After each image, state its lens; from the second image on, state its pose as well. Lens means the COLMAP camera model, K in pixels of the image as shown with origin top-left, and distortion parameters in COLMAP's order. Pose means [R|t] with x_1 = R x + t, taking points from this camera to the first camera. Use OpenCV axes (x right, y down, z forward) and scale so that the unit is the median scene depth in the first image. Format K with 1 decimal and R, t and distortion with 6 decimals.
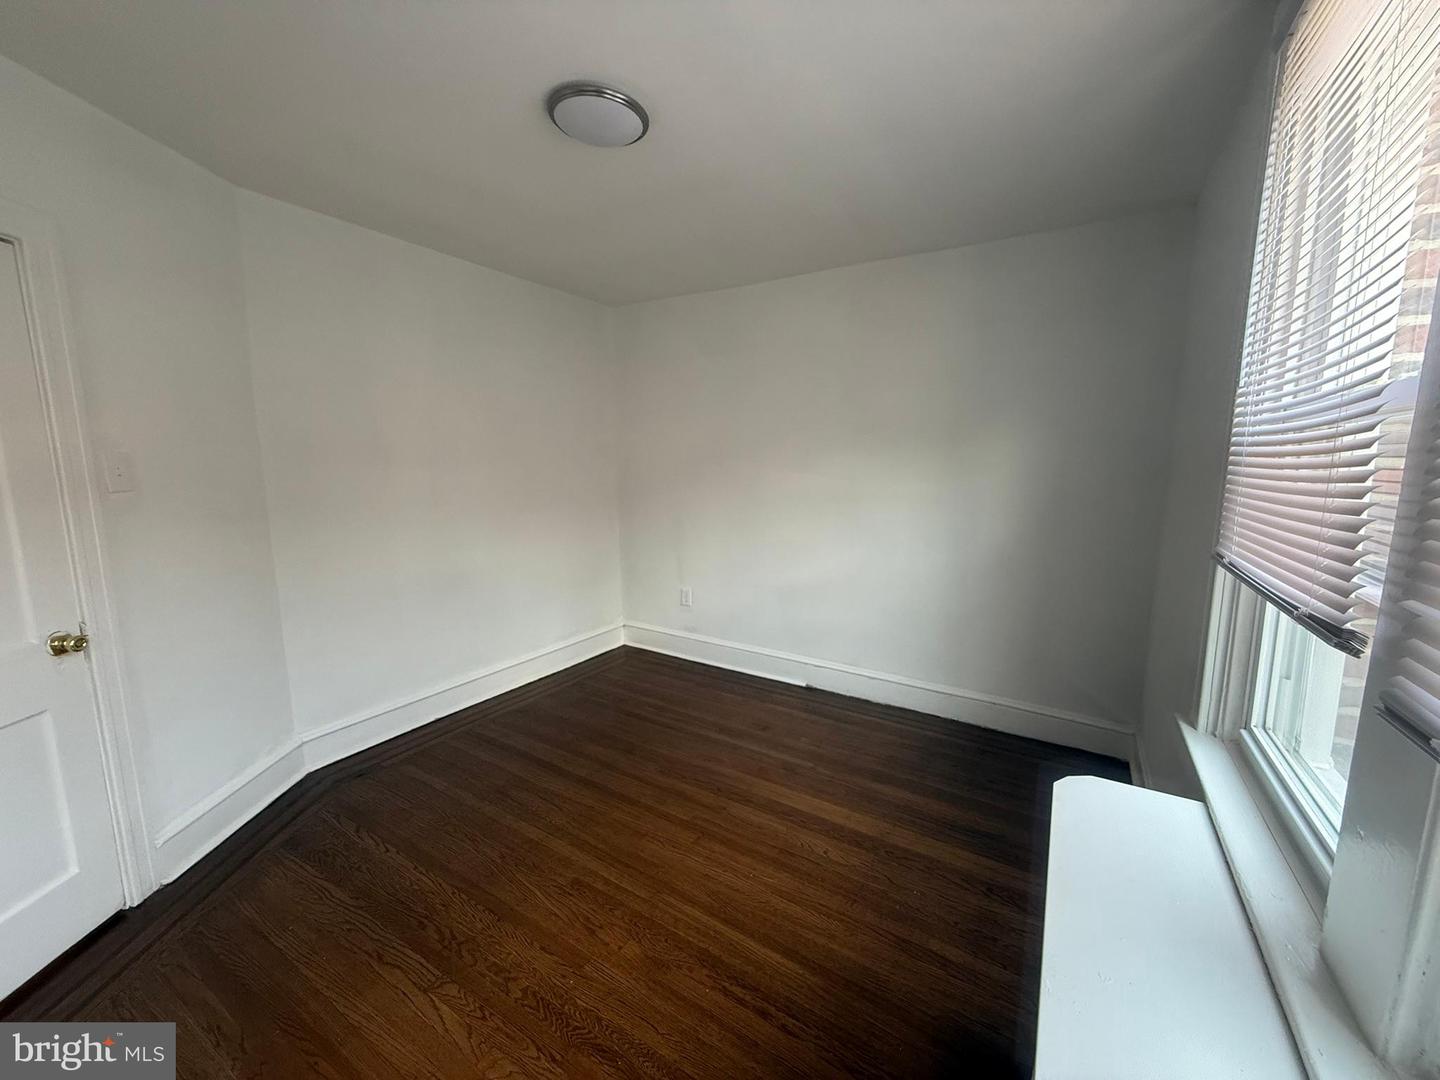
lens RADIAL K [[576.1, 0, 710.5], [0, 576.1, 542.2], [0, 0, 1]] dist [0.001495, 0.000177]
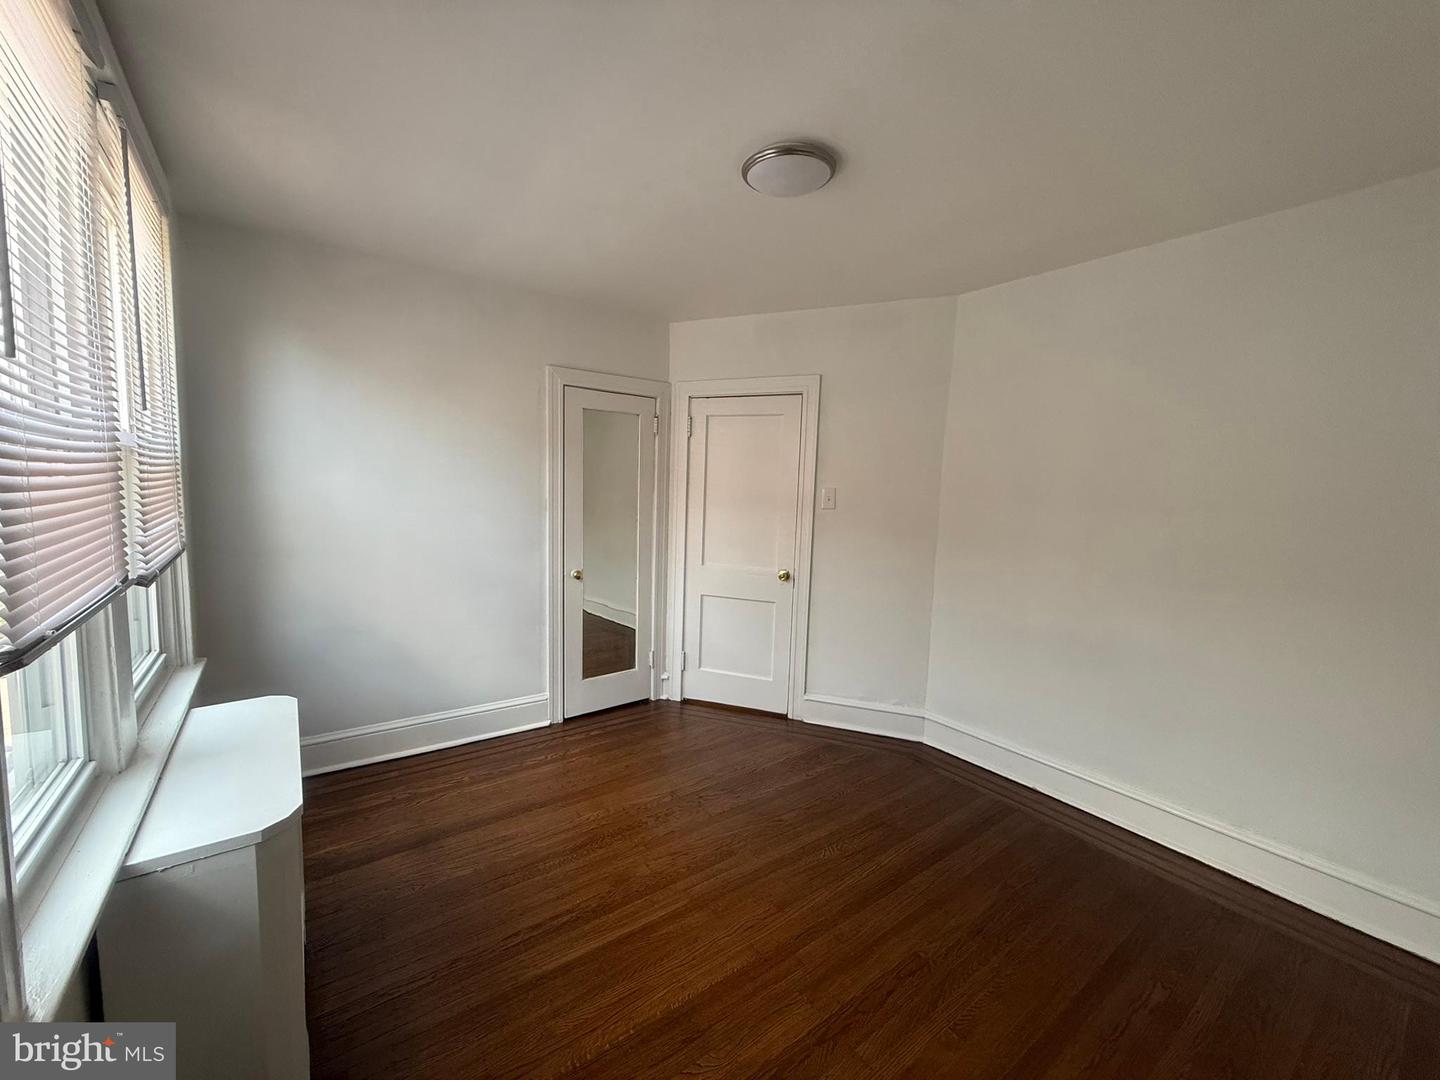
lens RADIAL K [[576.1, 0, 712.1], [0, 576.1, 538.5], [0, 0, 1]] dist [0.001495, 0.000177]
pose [[-0.372638, 0.071681, -0.925204, 0.622369], [-0.164619, 0.976093, 0.141926, -0.139982], [0.913259, 0.205193, -0.351930, 0.967124]]
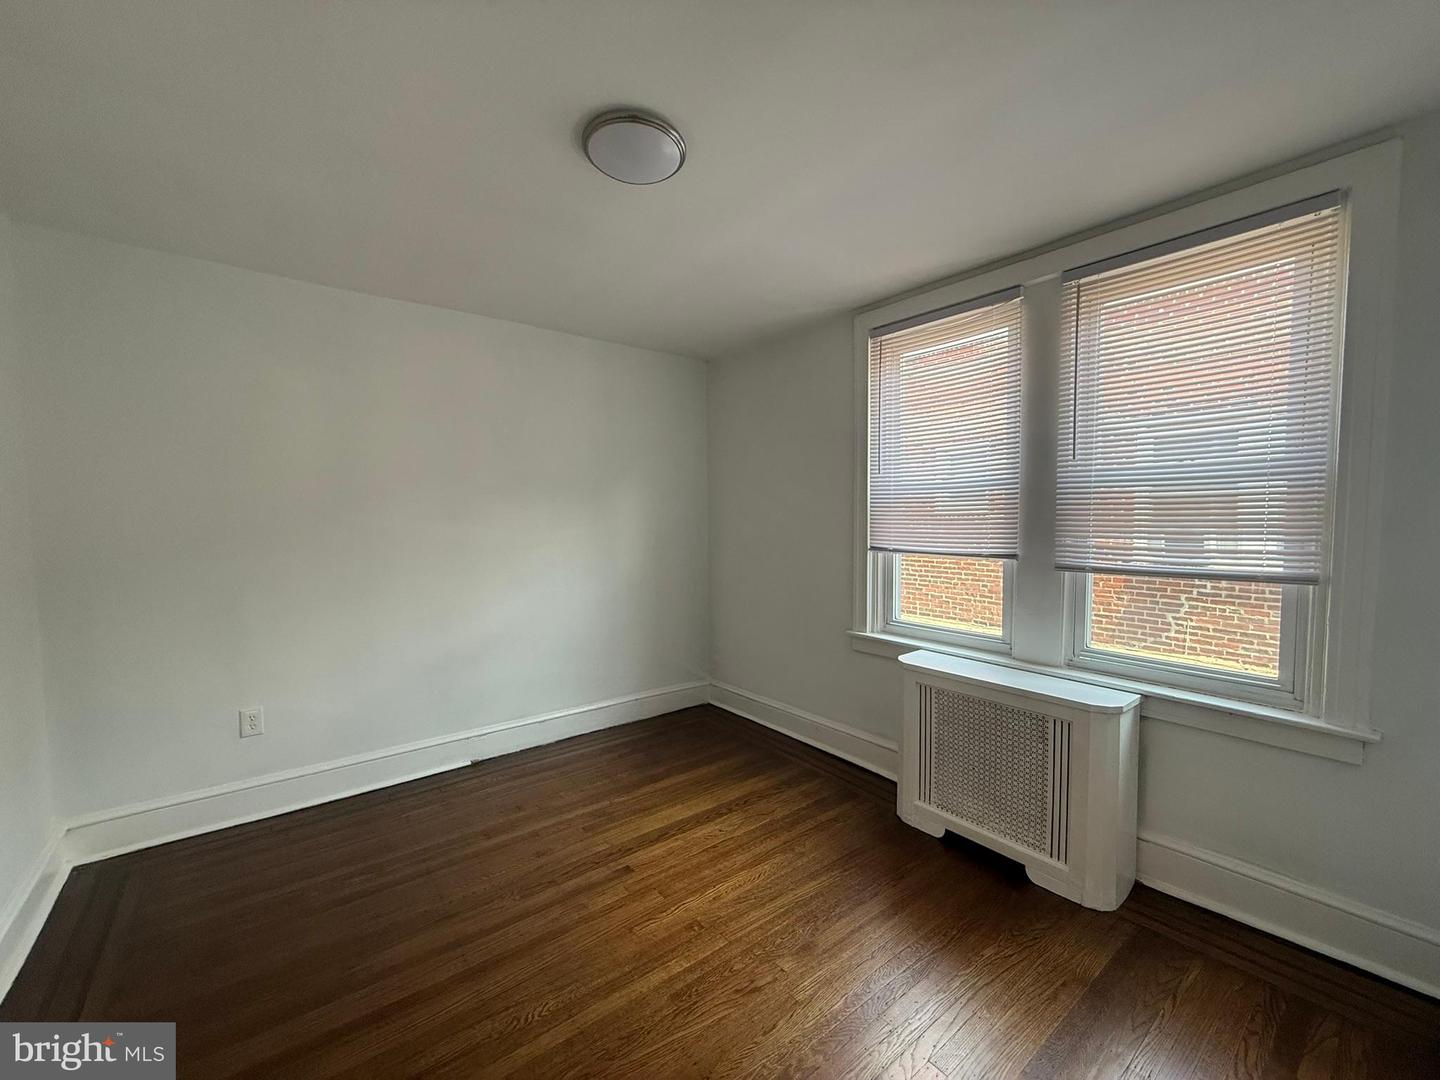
lens RADIAL K [[576.1, 0, 720.1], [0, 576.1, 547.7], [0, 0, 1]] dist [0.001495, 0.000177]
pose [[0.328087, -0.060817, 0.942688, -0.753864], [0.143779, 0.989514, 0.013798, -0.049431], [-0.933642, 0.131011, 0.333391, 0.446099]]
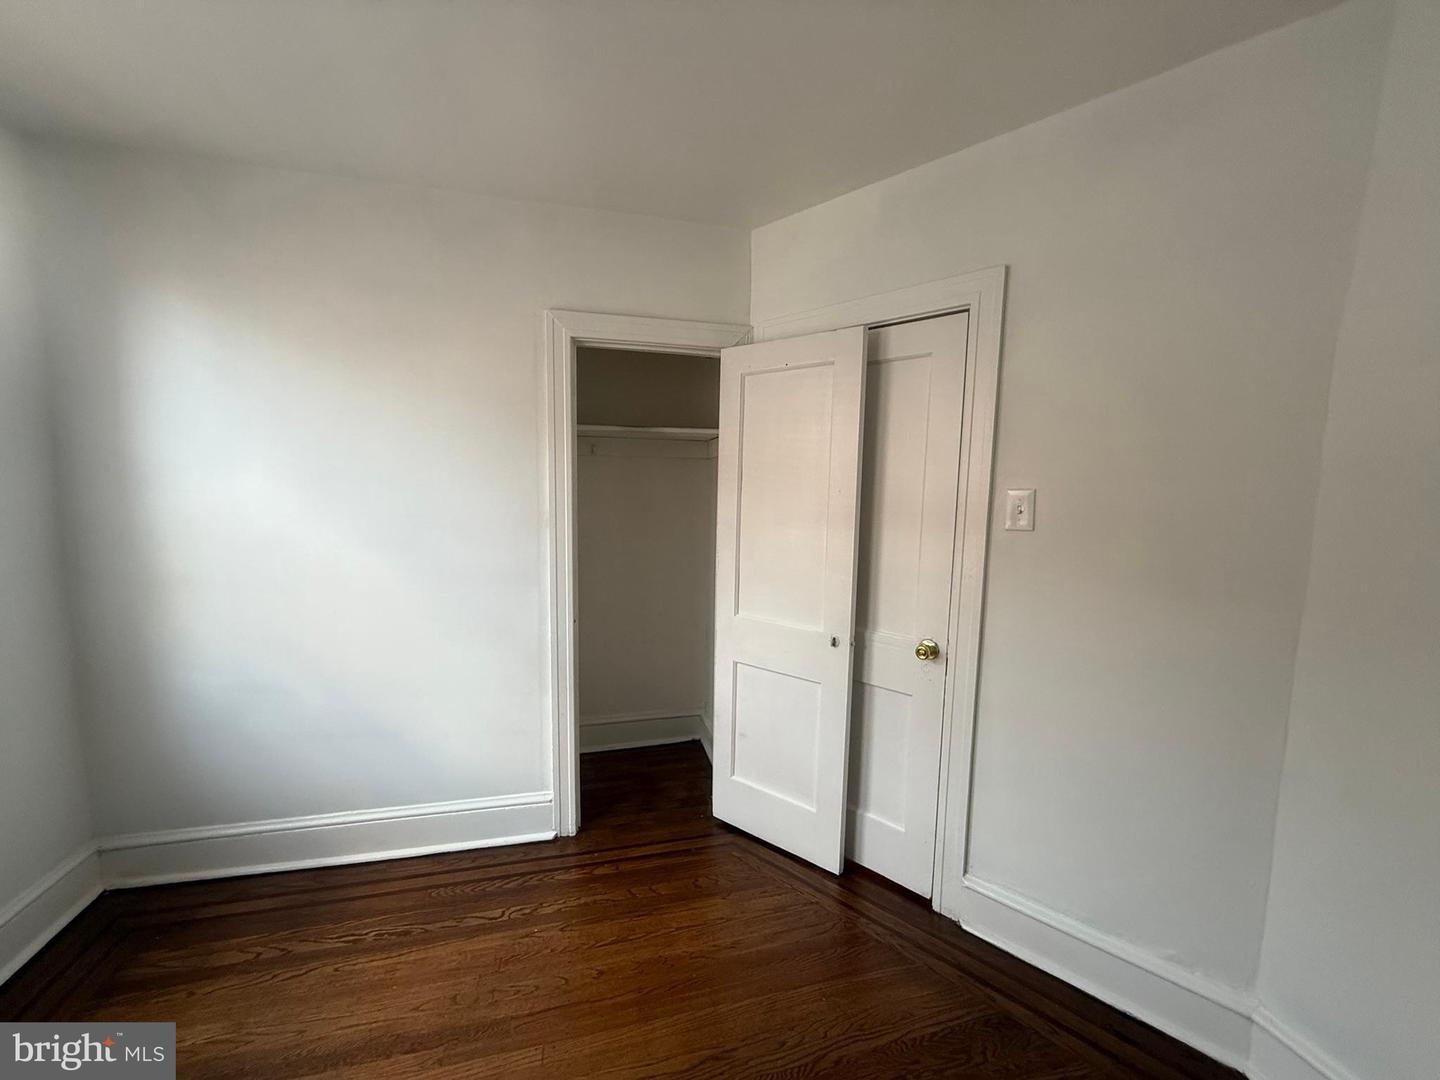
lens RADIAL K [[576.1, 0, 714.9], [0, 576.1, 537.9], [0, 0, 1]] dist [0.001495, 0.000177]
pose [[-0.686981, 0.058162, -0.724344, 0.008534], [-0.123345, 0.972994, 0.195110, -0.140804], [0.716131, 0.223381, -0.661255, 0.922630]]
